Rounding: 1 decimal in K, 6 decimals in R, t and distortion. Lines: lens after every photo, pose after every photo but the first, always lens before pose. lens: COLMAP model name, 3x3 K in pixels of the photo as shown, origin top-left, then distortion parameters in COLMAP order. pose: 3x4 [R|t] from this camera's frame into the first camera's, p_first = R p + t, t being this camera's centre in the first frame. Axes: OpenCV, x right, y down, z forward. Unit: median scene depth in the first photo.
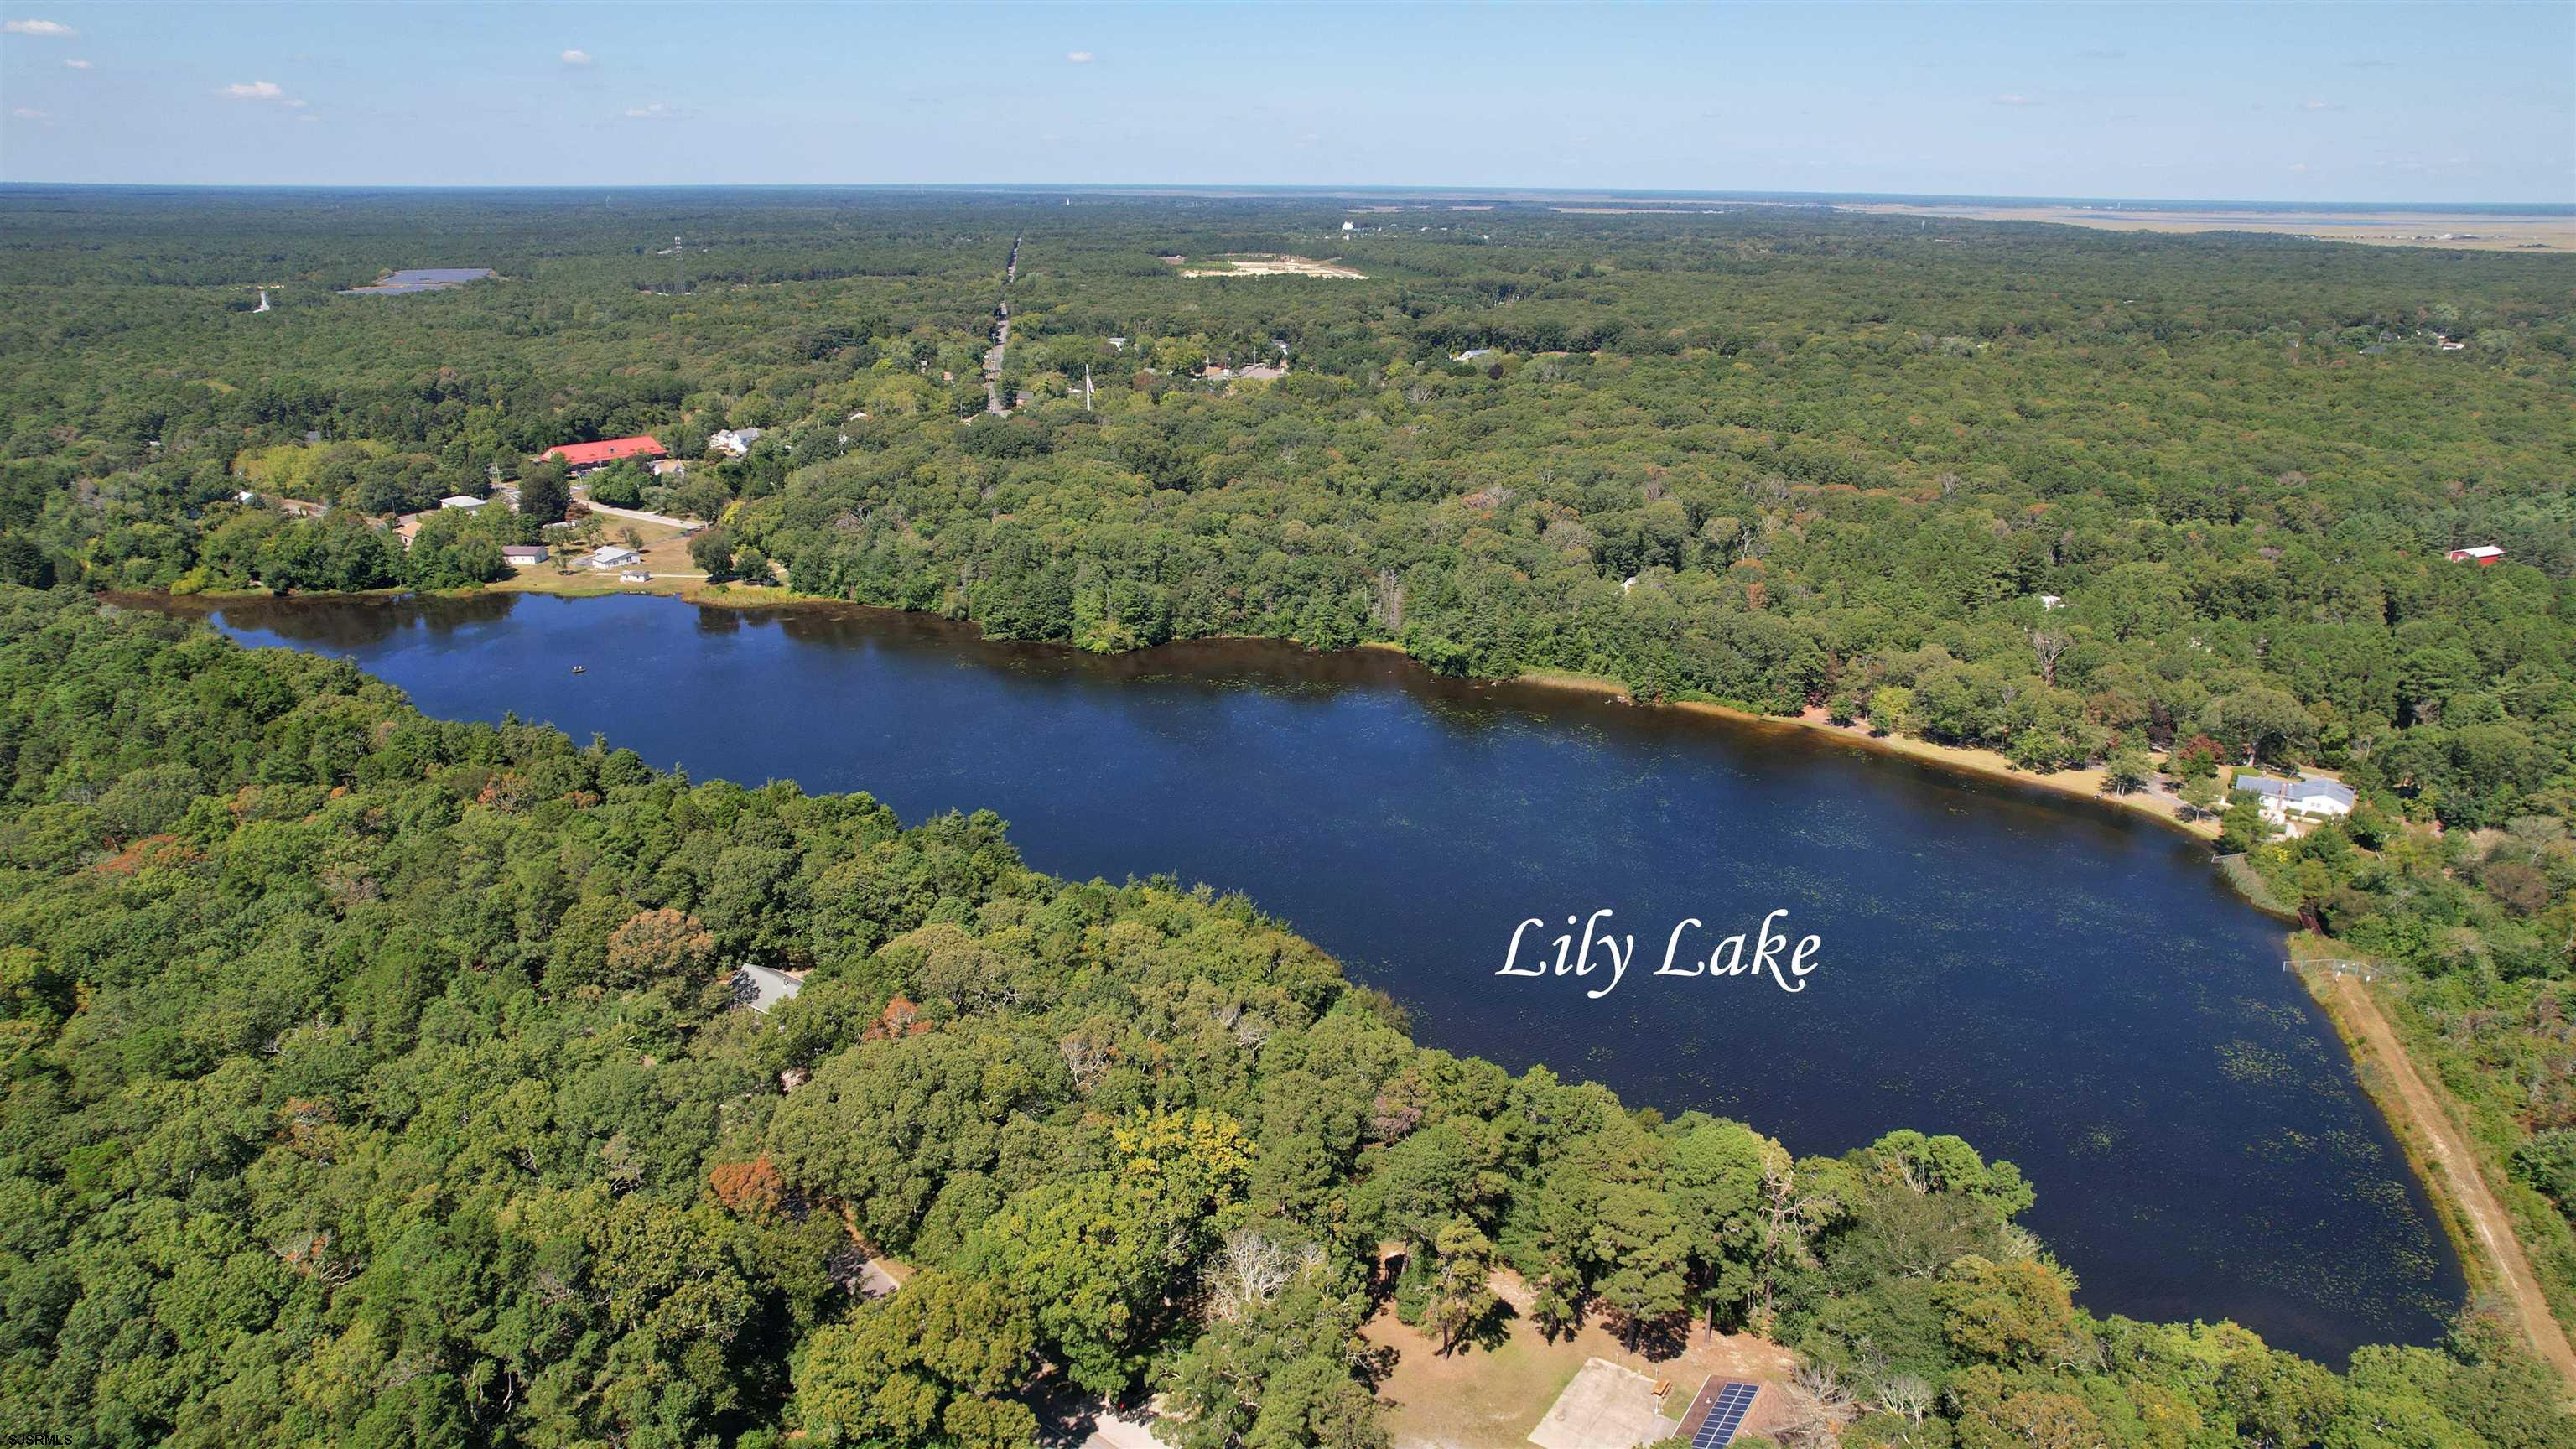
lens RADIAL K [[1647.7, 0, 1265.9], [0, 1647.7, 700.4], [0, 0, 1]] dist [-0.062358, 0.040401]
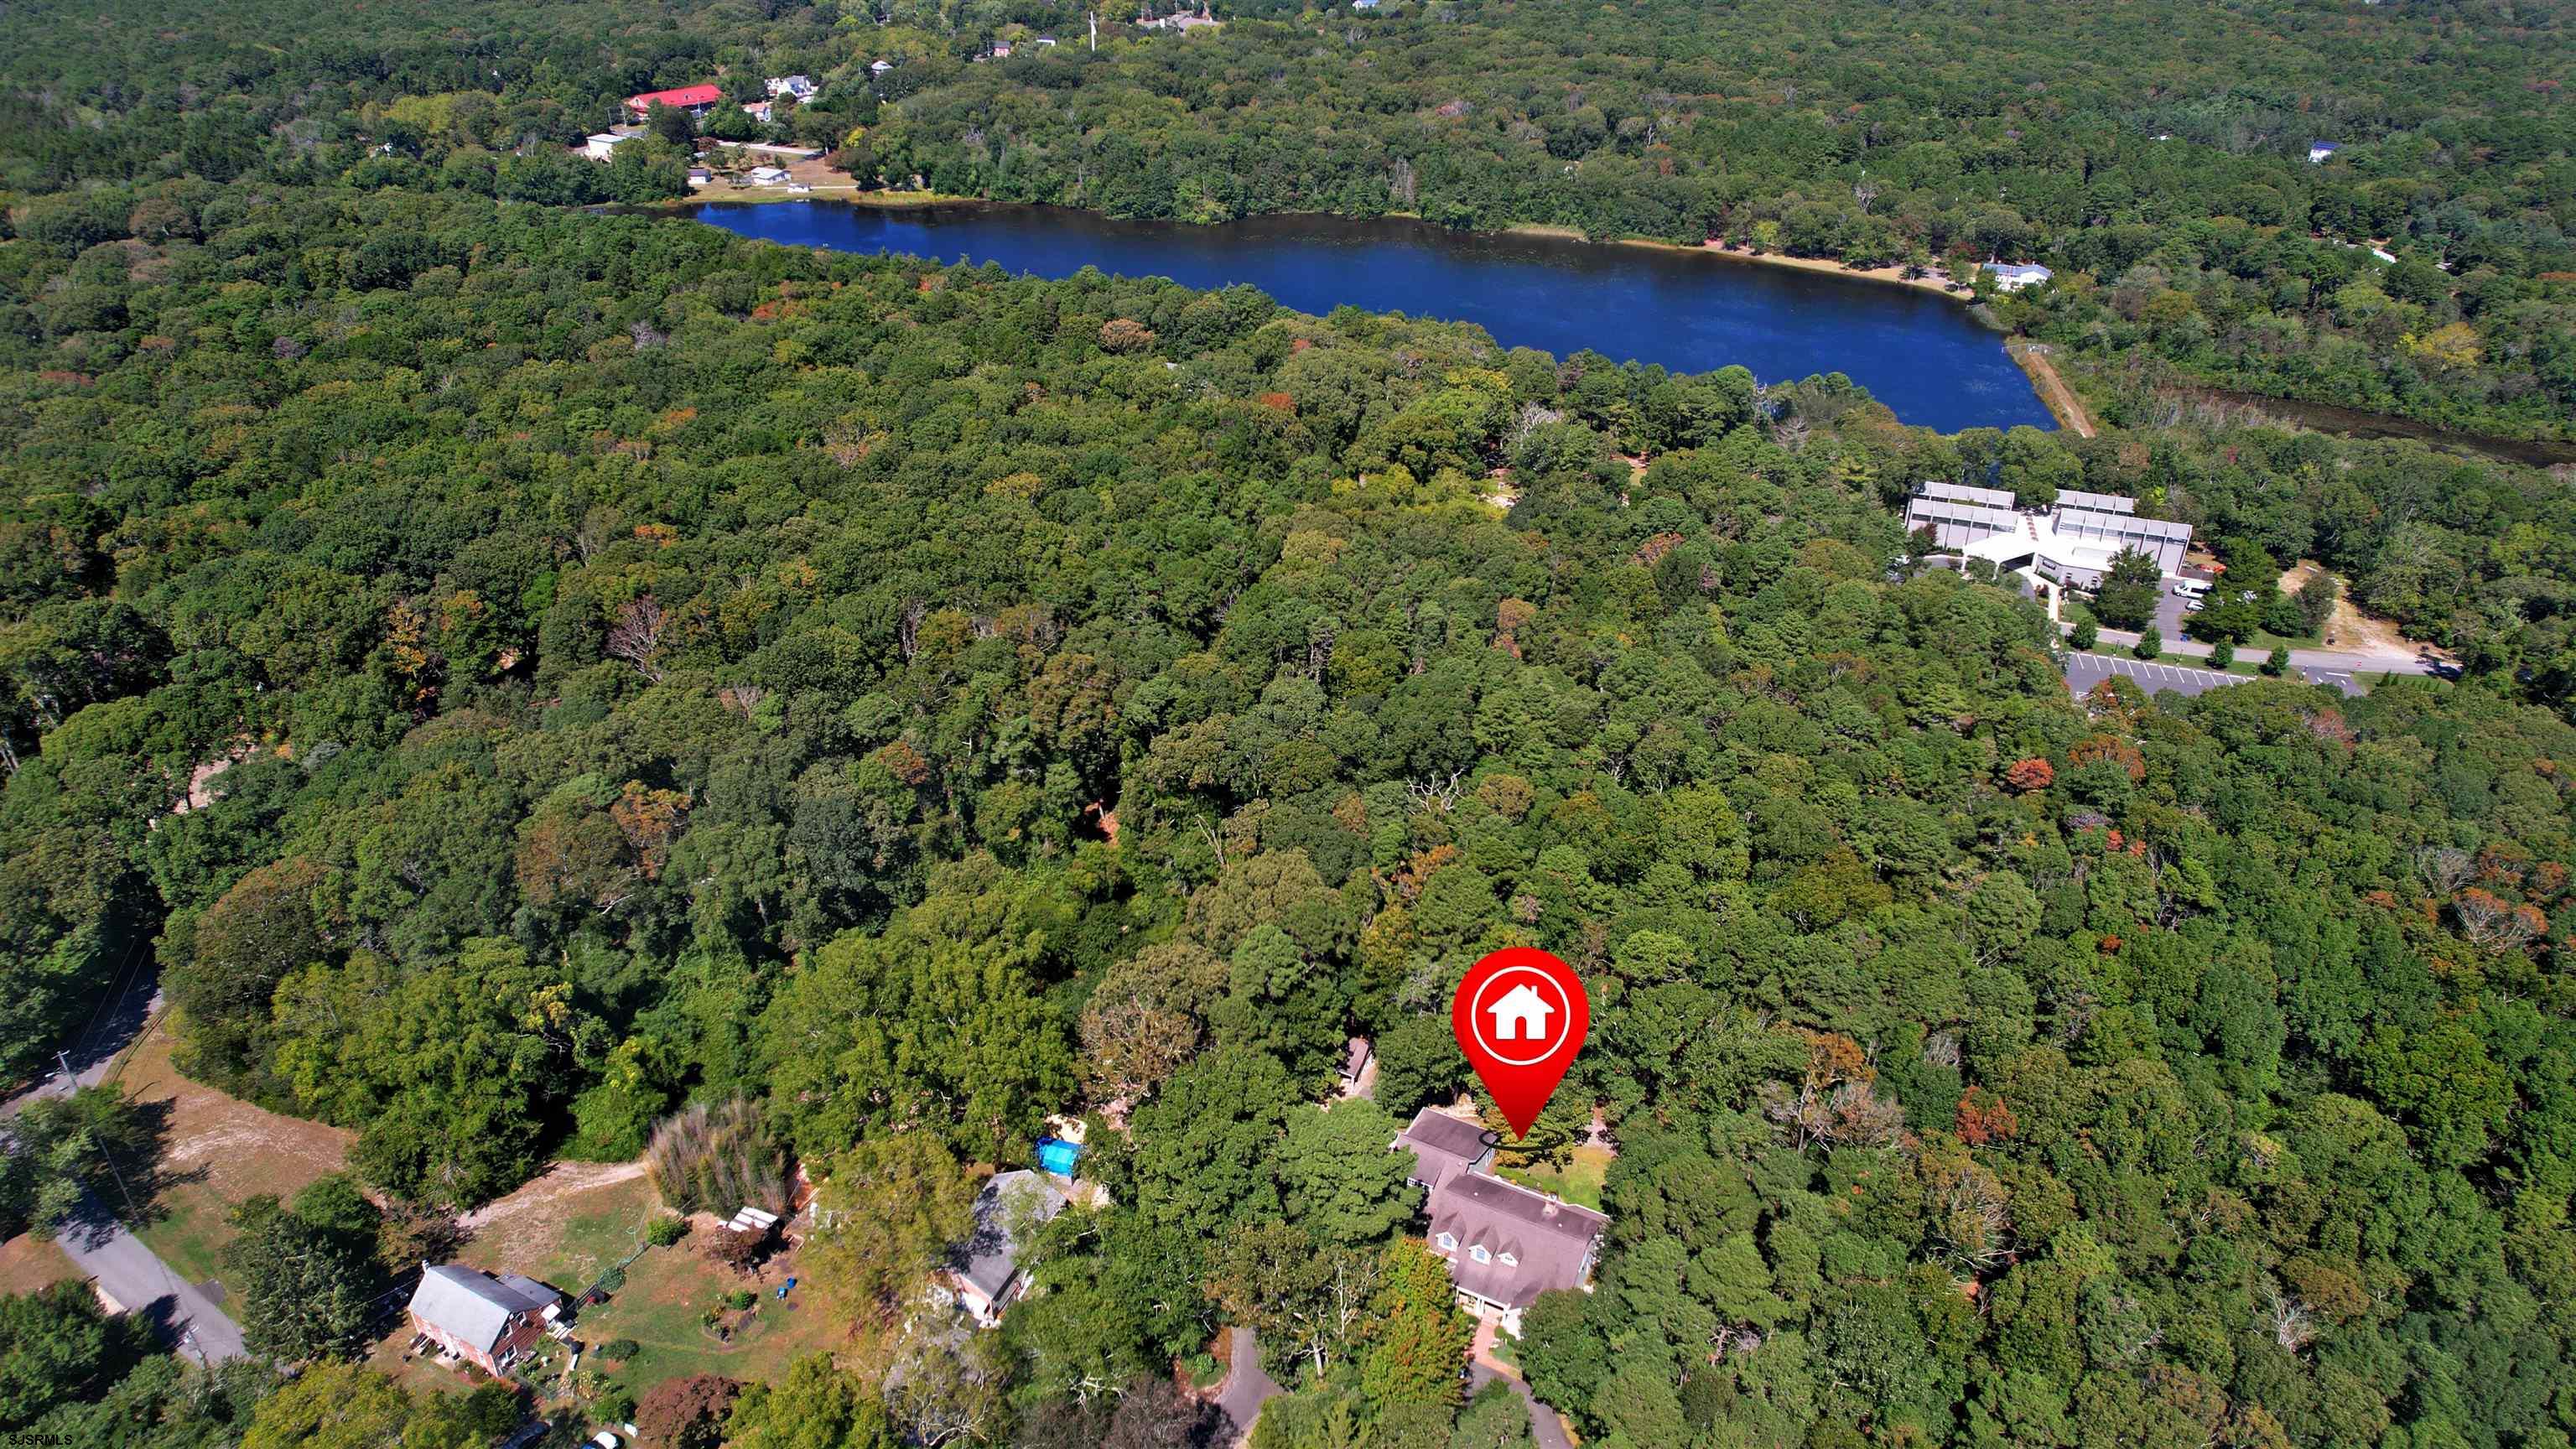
lens RADIAL K [[1647.7, 0, 1292.9], [0, 1647.7, 712.7], [0, 0, 1]] dist [-0.062358, 0.040401]
pose [[0.990071, -0.068154, 0.122940, -0.220360], [0.043076, 0.979623, 0.196173, 0.104072], [-0.133804, -0.188929, 0.972832, -0.405523]]
